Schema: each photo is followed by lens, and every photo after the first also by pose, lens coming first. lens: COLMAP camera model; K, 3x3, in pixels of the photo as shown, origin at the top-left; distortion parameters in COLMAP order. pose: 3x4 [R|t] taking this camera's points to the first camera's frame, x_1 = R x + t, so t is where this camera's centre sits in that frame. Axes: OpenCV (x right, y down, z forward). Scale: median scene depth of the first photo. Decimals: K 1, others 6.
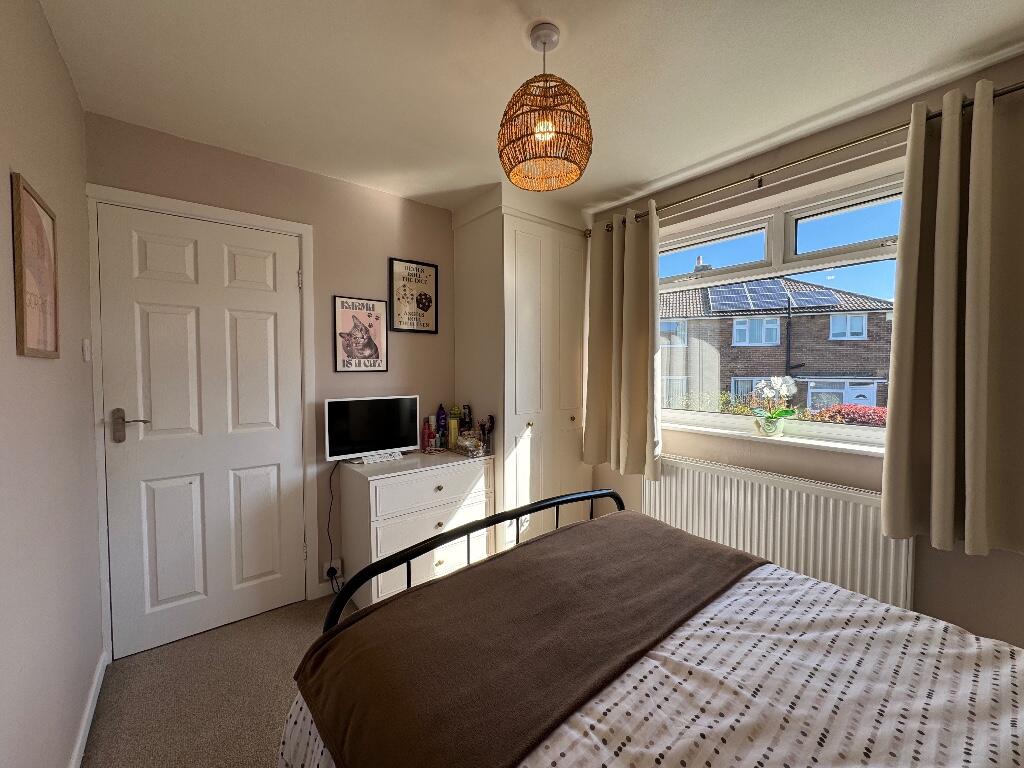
lens RADIAL K [[408.5, 0, 510.7], [0, 408.5, 383.2], [0, 0, 1]] dist [0.004169, 0.000319]
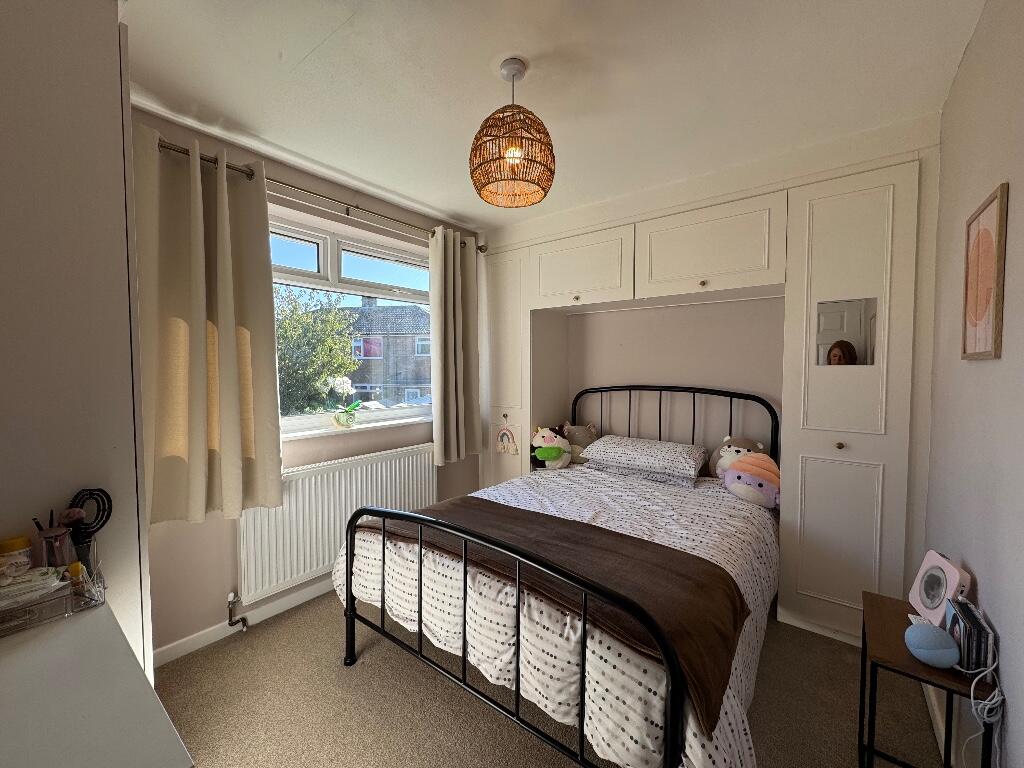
lens RADIAL K [[408.5, 0, 511.0], [0, 408.5, 383.8], [0, 0, 1]] dist [0.004169, 0.000319]
pose [[-0.221235, -0.031384, 0.974715, -0.602823], [0.041429, 0.998277, 0.041546, -0.025259], [-0.974340, 0.049573, -0.219553, 0.766770]]
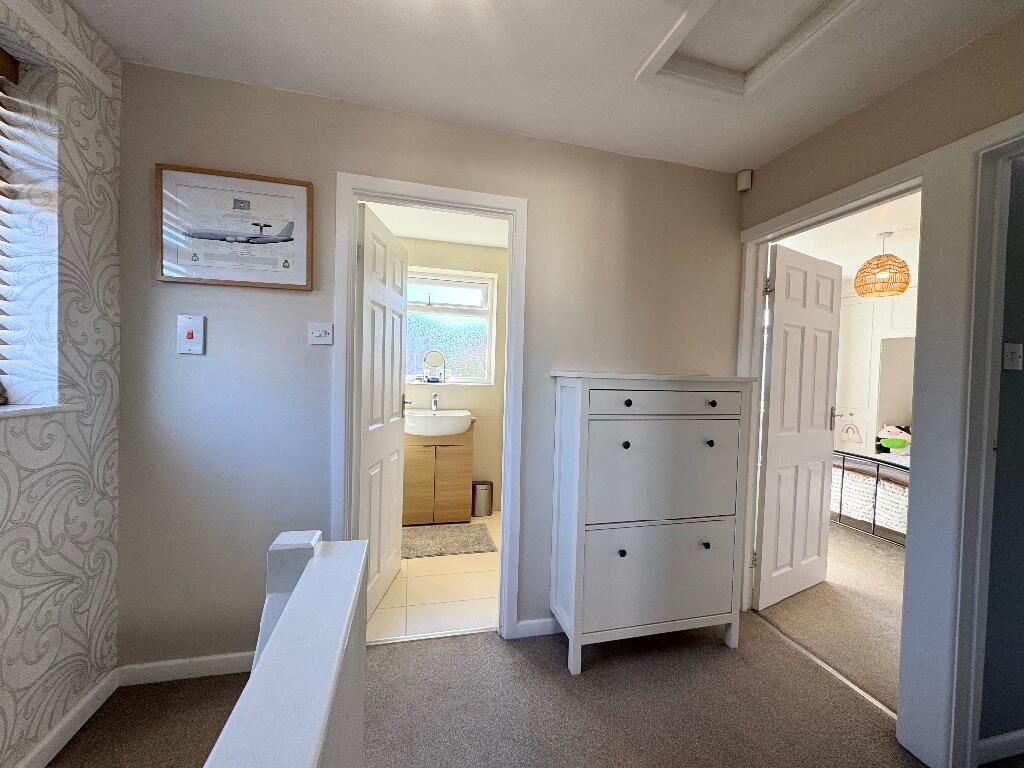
lens RADIAL K [[408.5, 0, 515.2], [0, 408.5, 380.9], [0, 0, 1]] dist [0.004169, 0.000319]
pose [[0.411074, -0.003692, 0.911594, -1.596625], [-0.002945, 0.999981, 0.005378, -0.024298], [-0.911597, -0.004896, 0.411056, 1.117933]]
